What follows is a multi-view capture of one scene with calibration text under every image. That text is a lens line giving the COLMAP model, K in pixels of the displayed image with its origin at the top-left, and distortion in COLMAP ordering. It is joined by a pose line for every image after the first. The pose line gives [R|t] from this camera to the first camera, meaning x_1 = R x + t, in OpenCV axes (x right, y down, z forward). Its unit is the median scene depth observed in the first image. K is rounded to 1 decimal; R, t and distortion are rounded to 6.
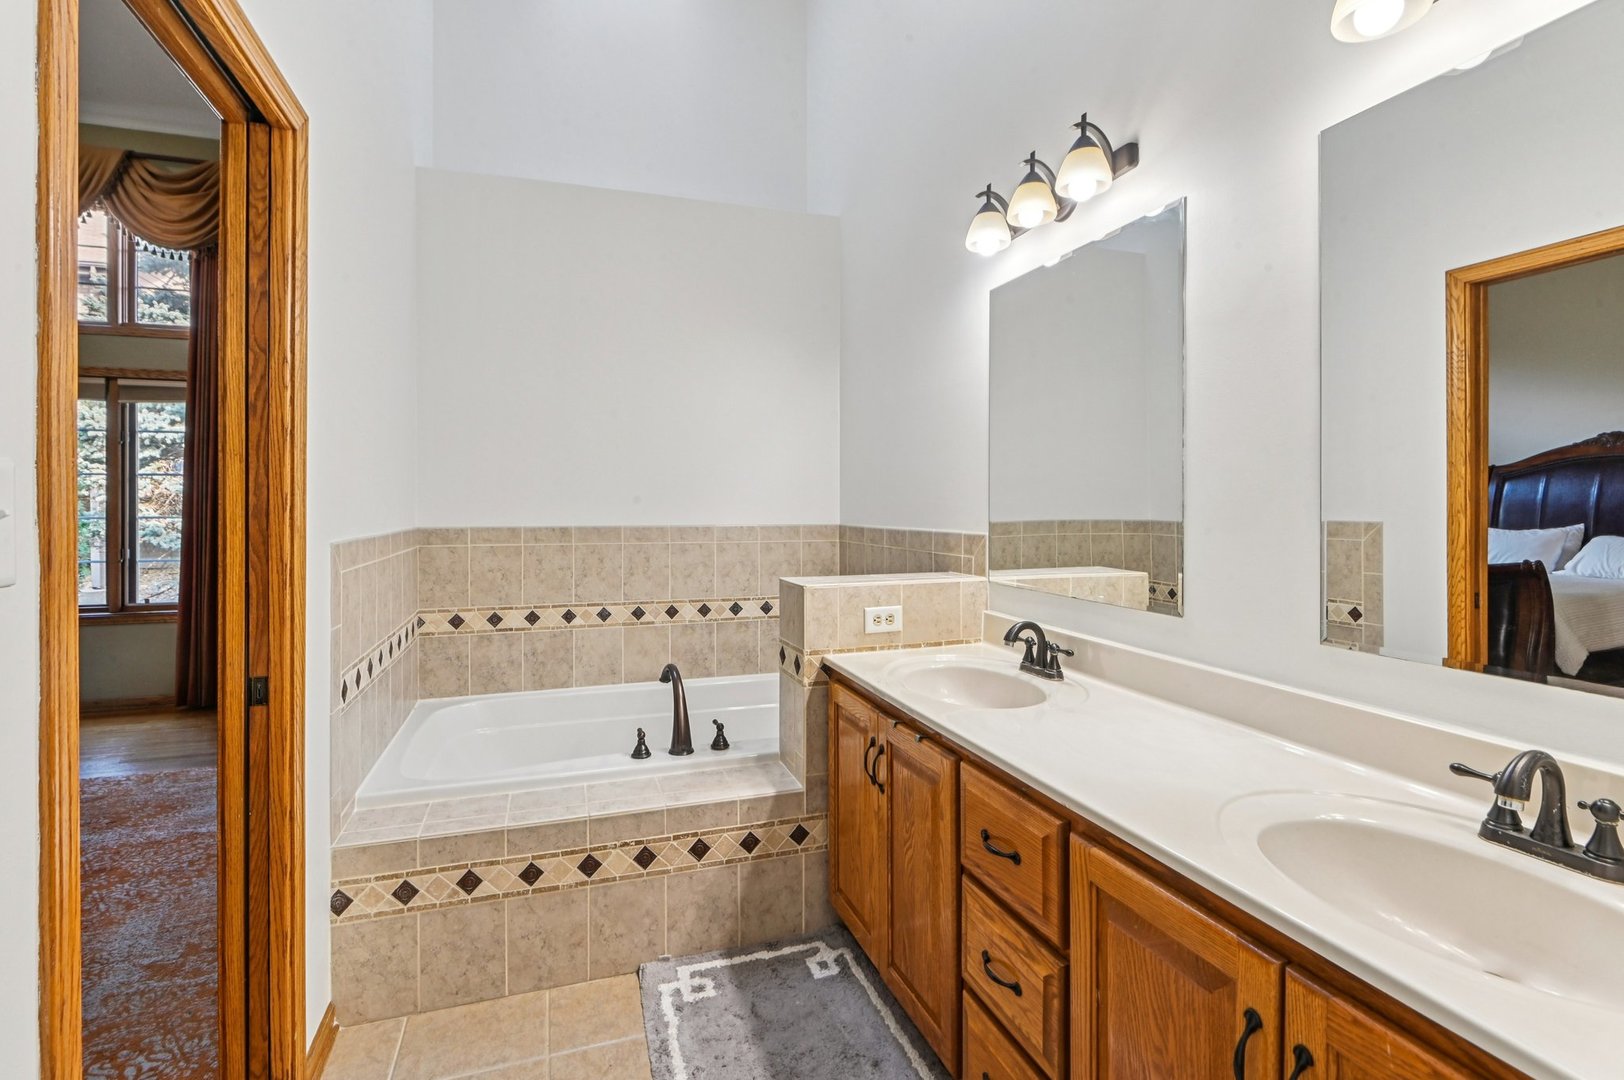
lens RADIAL K [[750.6, 0, 803.5], [0, 750.6, 503.2], [0, 0, 1]] dist [-0.006128, -0.006083]
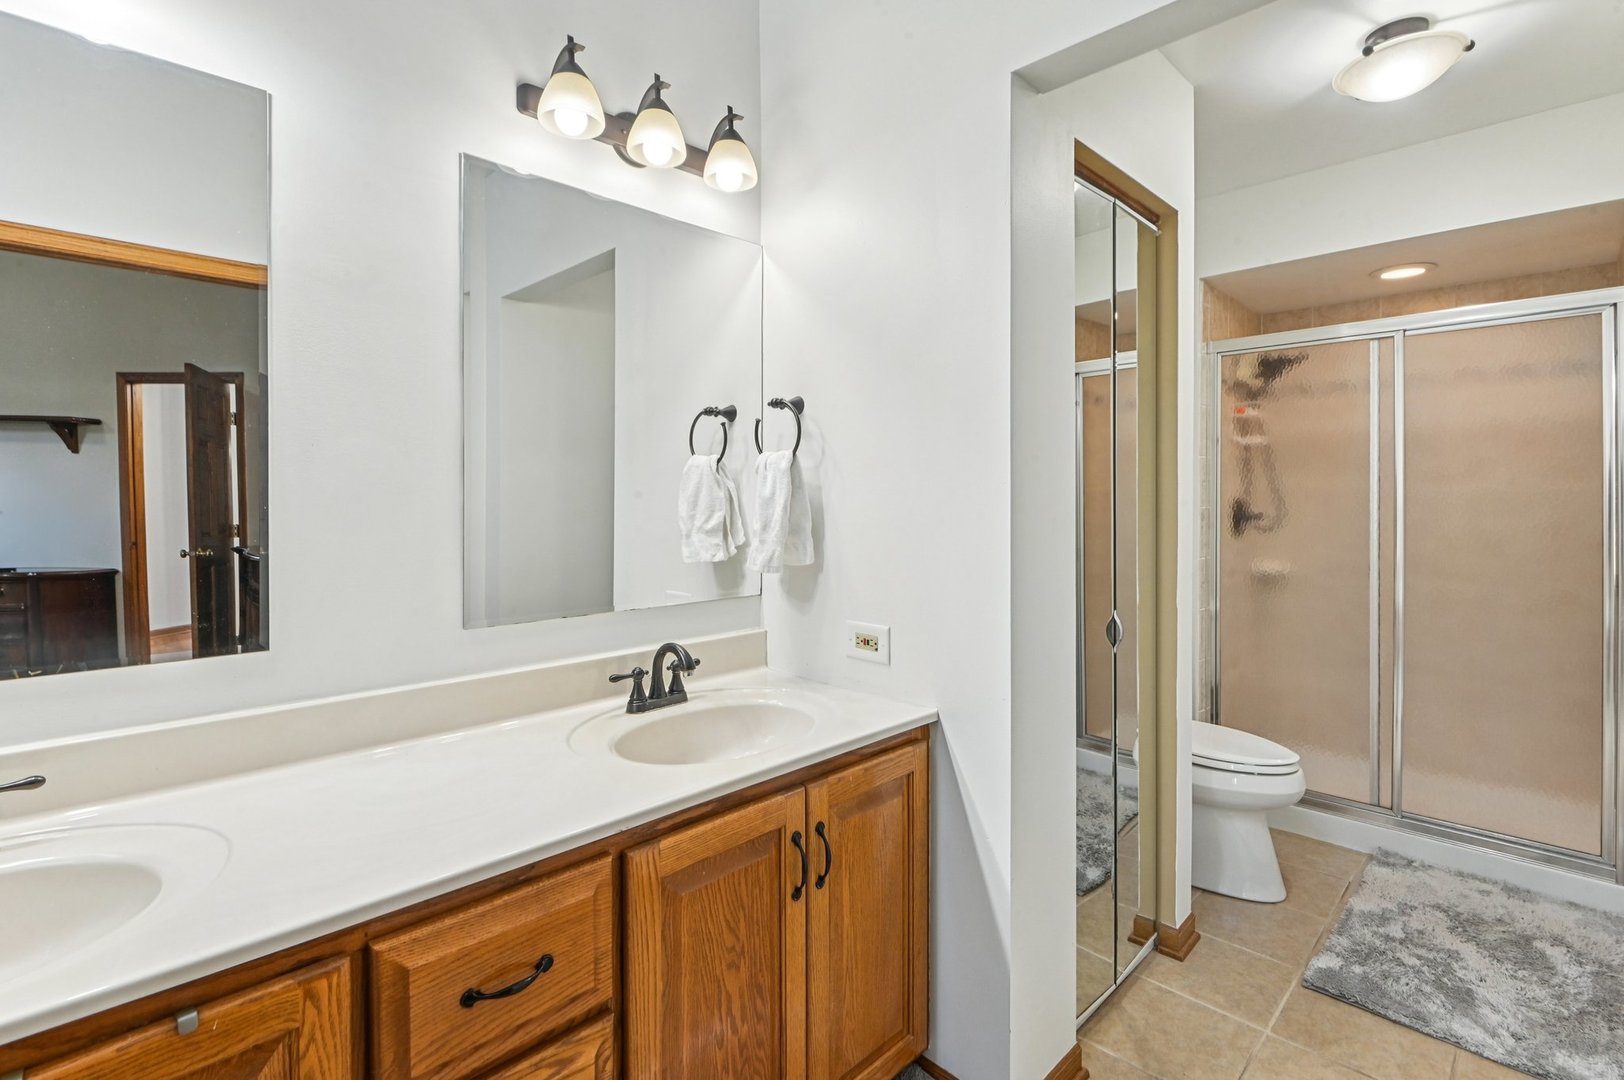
lens RADIAL K [[750.6, 0, 803.5], [0, 750.6, 503.2], [0, 0, 1]] dist [-0.006128, -0.006083]
pose [[-0.434554, -0.000353, 0.900646, -0.513491], [0.004530, 0.999986, 0.002577, 0.004366], [-0.900635, 0.005200, -0.434546, 1.085771]]
